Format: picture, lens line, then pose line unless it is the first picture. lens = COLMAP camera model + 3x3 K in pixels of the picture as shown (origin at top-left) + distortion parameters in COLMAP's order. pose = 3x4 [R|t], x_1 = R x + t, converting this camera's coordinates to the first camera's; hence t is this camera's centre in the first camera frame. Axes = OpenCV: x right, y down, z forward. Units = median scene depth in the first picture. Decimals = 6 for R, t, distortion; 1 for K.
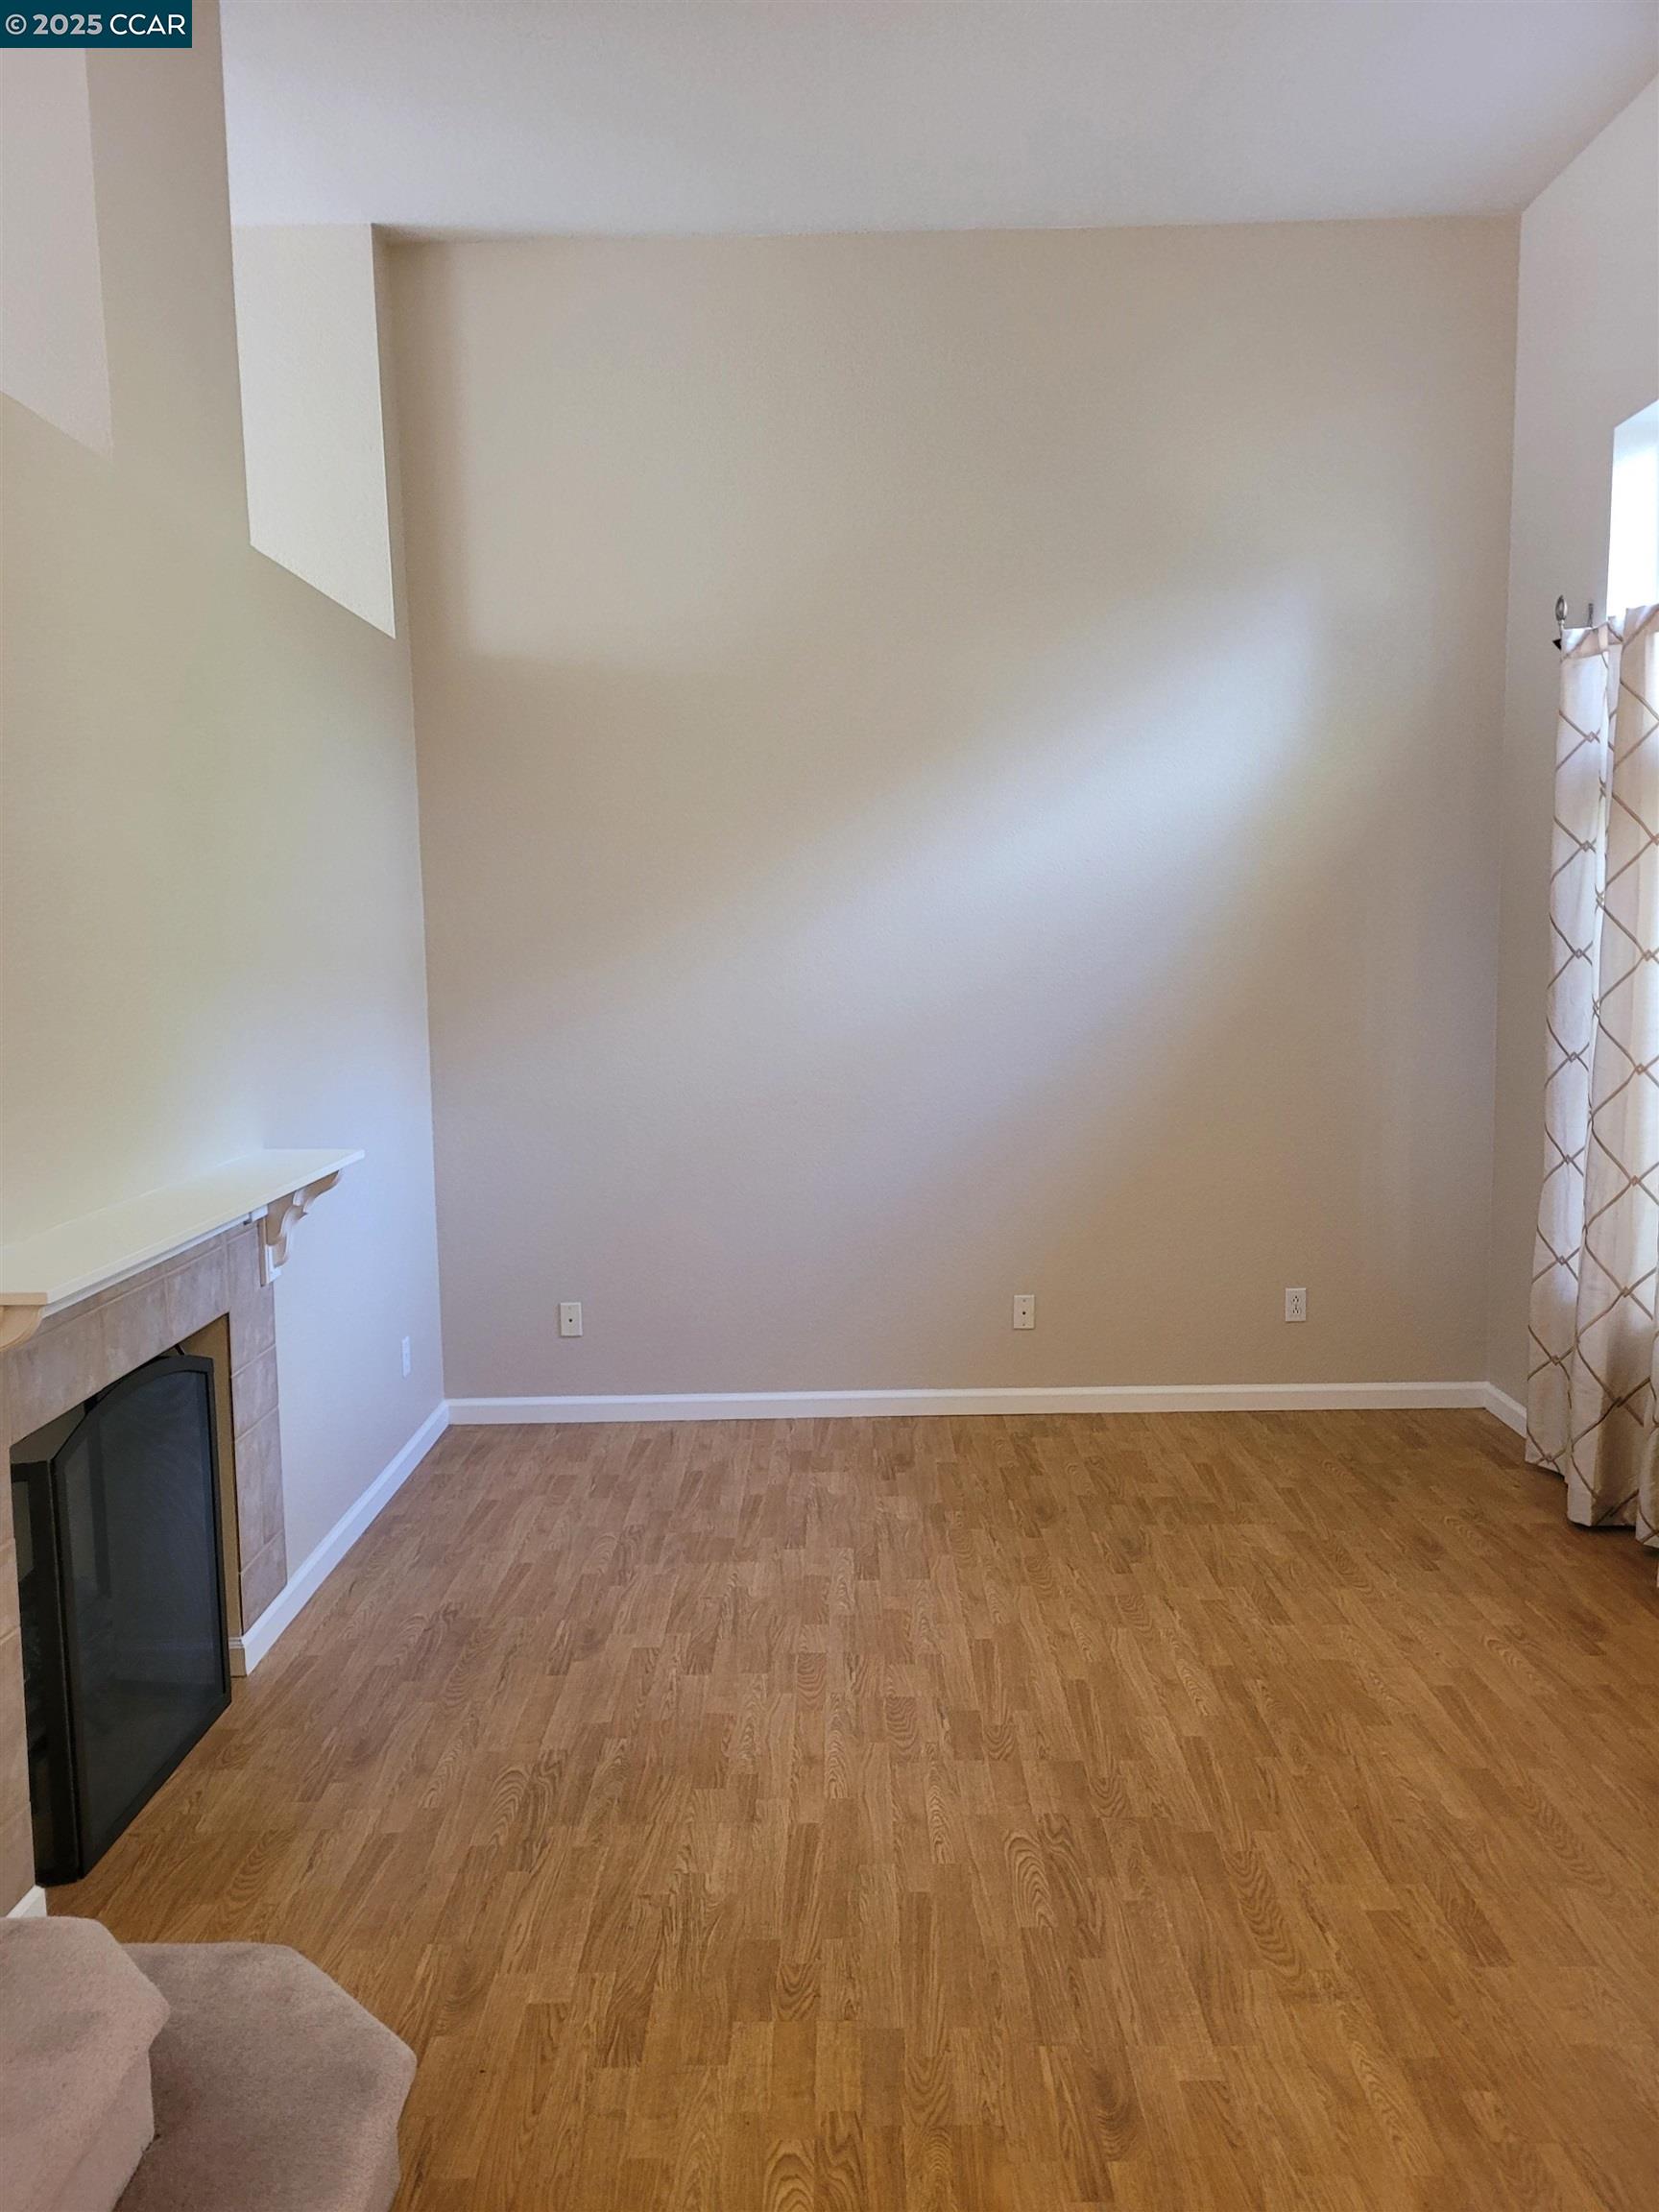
lens RADIAL K [[1652.6, 0, 832.6], [0, 1652.6, 1135.6], [0, 0, 1]] dist [0.060167, -0.044321]
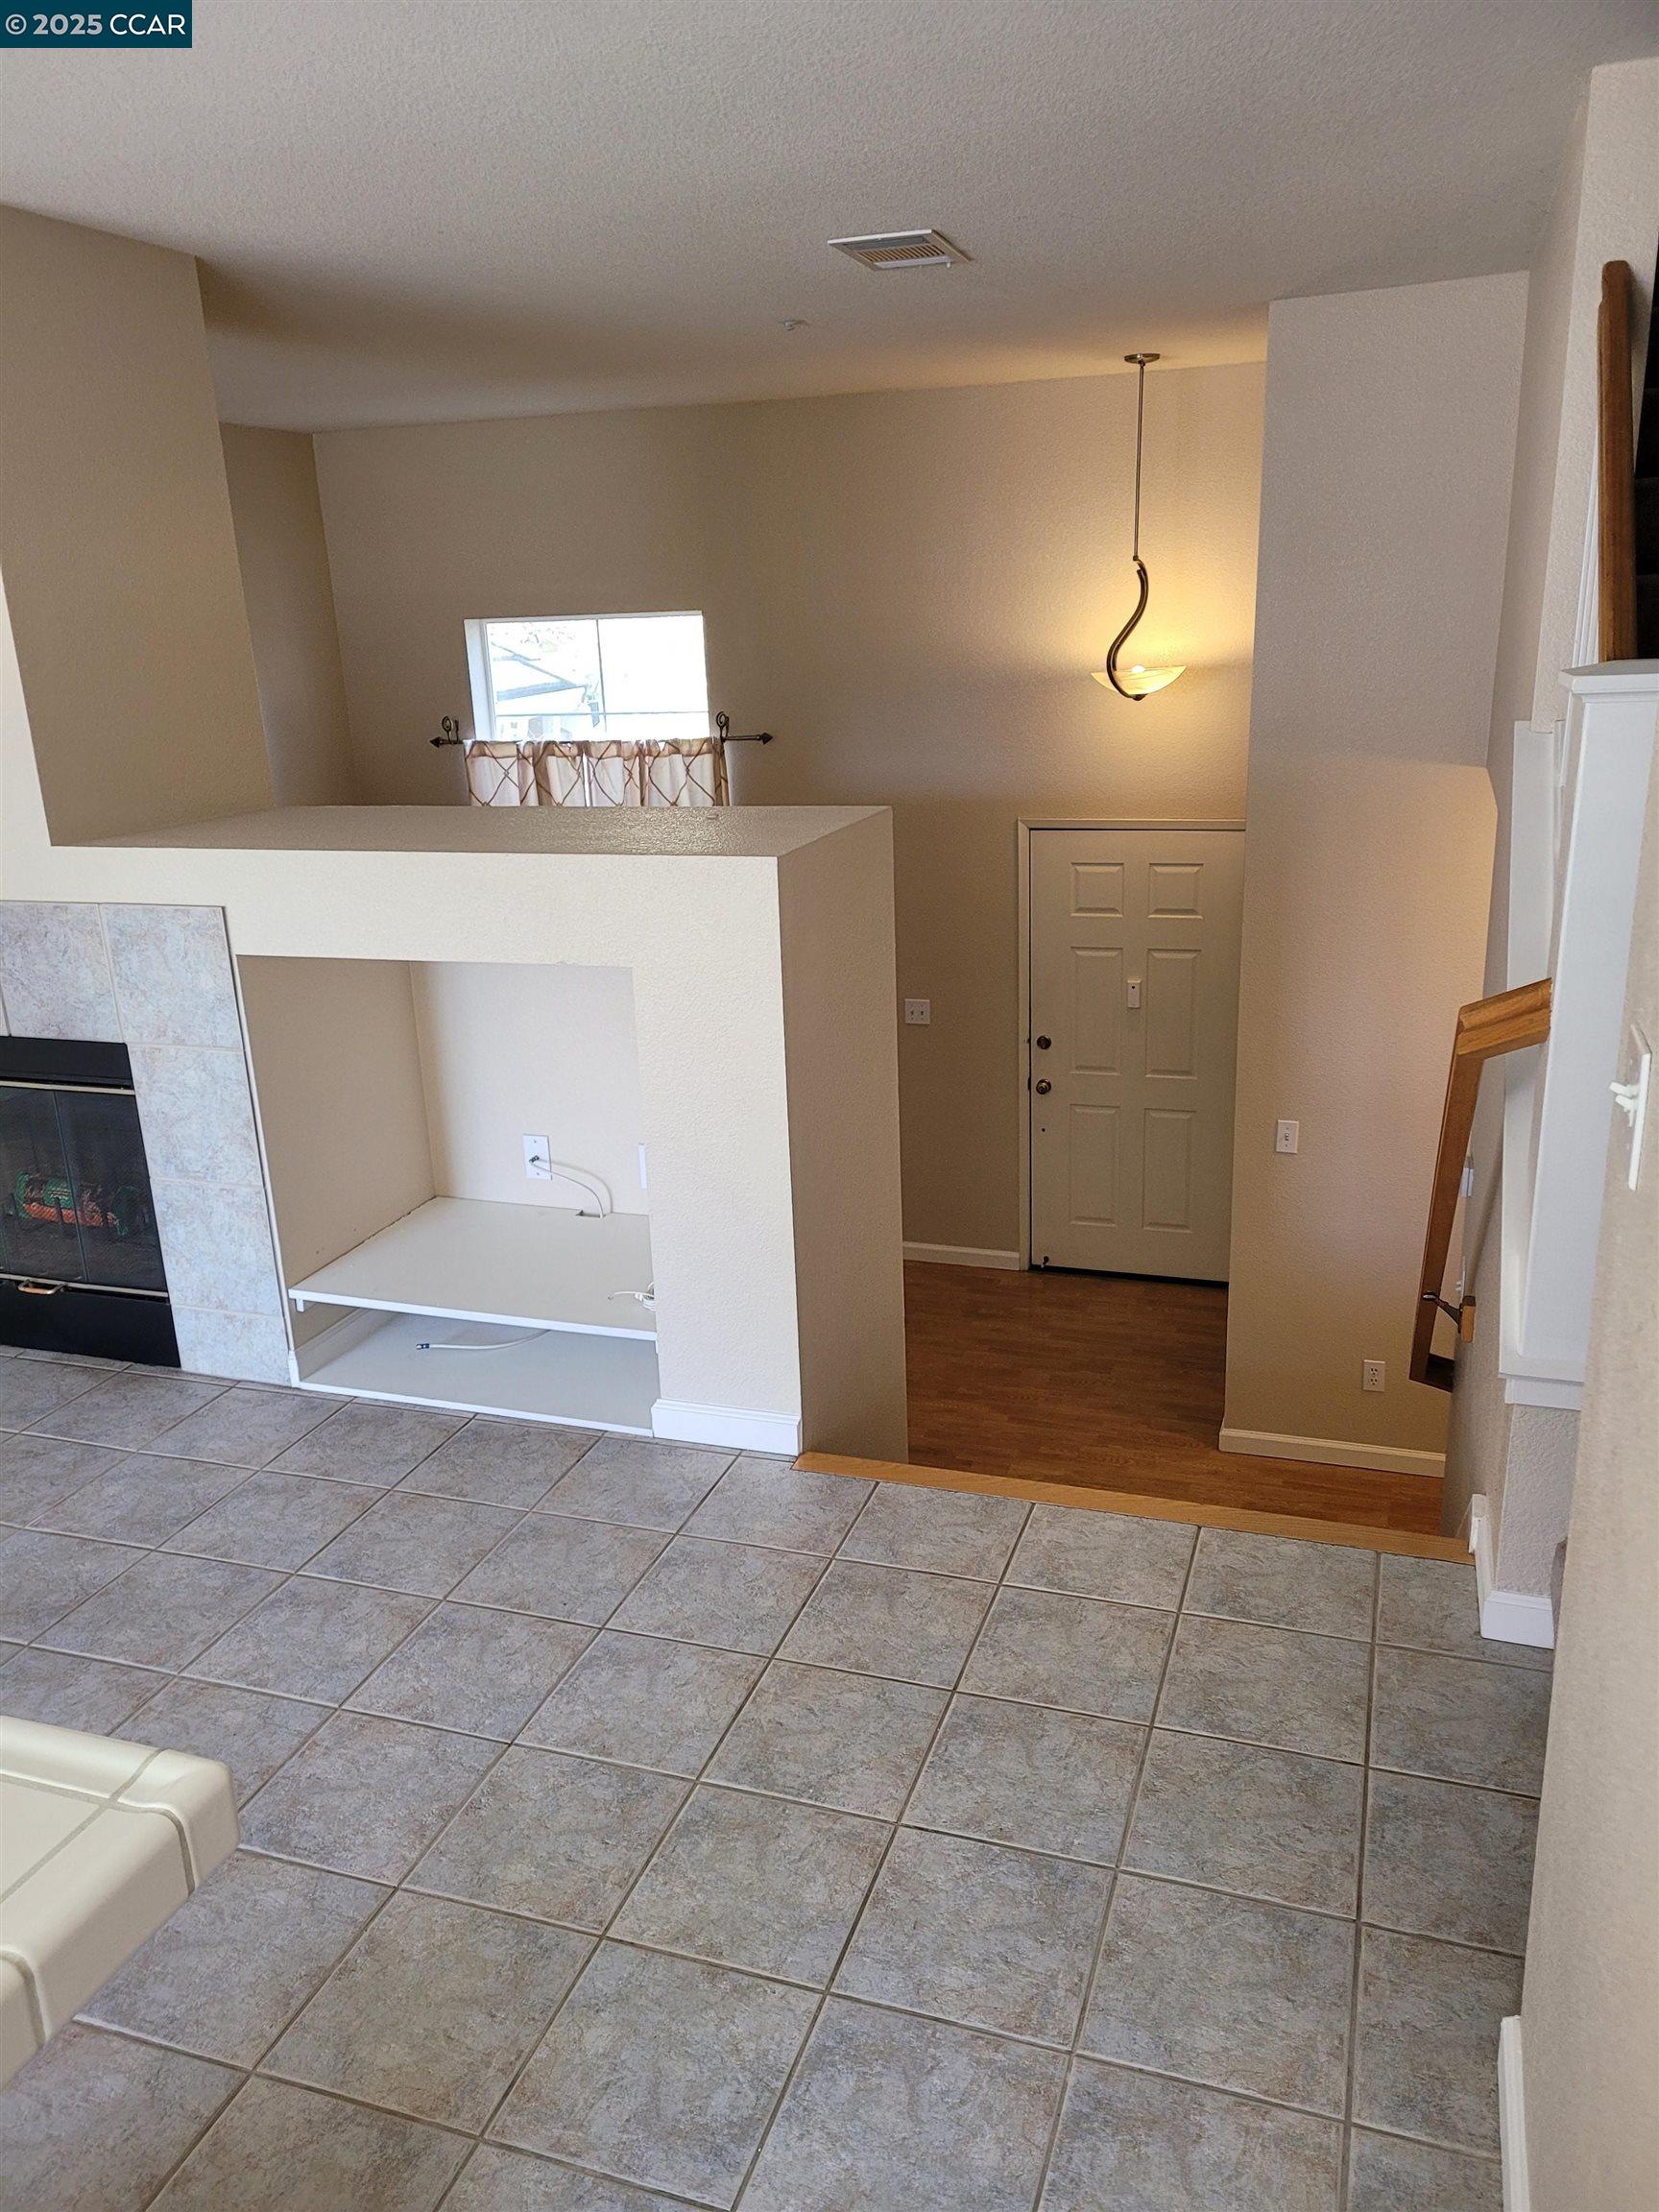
lens RADIAL K [[1652.6, 0, 820.4], [0, 1652.6, 1111.0], [0, 0, 1]] dist [0.060167, -0.044321]
pose [[0.332958, -0.271580, 0.902986, -1.270274], [0.151289, 0.960606, 0.233125, -0.344452], [-0.930726, 0.058991, 0.360928, 0.119855]]
